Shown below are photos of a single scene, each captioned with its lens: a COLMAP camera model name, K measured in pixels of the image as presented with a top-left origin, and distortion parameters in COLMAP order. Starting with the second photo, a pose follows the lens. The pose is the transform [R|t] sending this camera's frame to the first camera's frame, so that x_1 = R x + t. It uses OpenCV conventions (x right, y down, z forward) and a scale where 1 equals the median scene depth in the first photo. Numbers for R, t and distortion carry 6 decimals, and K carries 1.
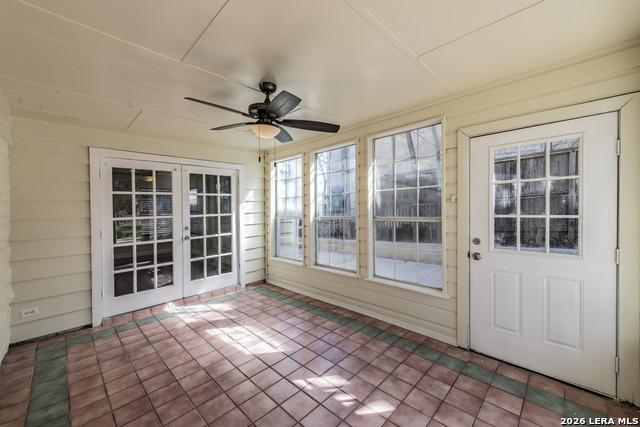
lens RADIAL K [[251.6, 0, 320.0], [0, 251.6, 213.5], [0, 0, 1]] dist [0.000435, -0.000087]
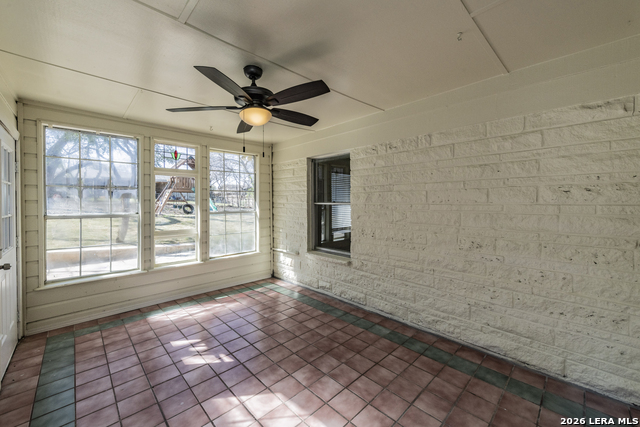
lens RADIAL K [[252.0, 0, 322.6], [0, 252.0, 200.6], [0, 0, 1]] dist [0.000293, -0.000057]
pose [[-0.999432, 0.025815, 0.021671, -0.332954], [0.026235, 0.999469, 0.019348, -0.024107], [-0.021160, 0.019906, -0.999578, 1.296878]]
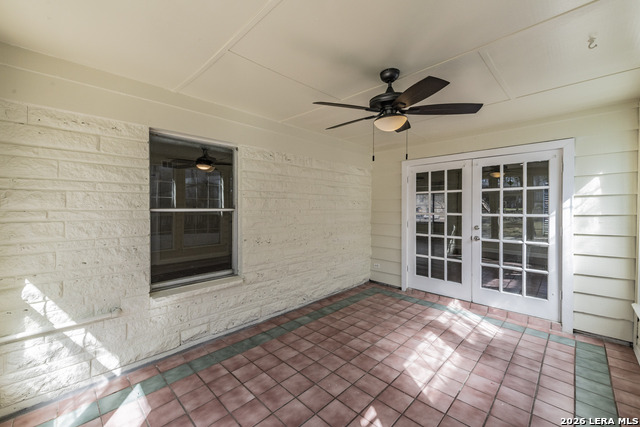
lens RADIAL K [[255.9, 0, 314.7], [0, 255.9, 207.1], [0, 0, 1]] dist [0.000625, 0.000010]
pose [[-0.017677, 0.020829, -0.999627, 0.479203], [-0.027048, 0.999407, 0.021303, -0.023365], [0.999478, 0.027415, -0.017103, 0.500443]]
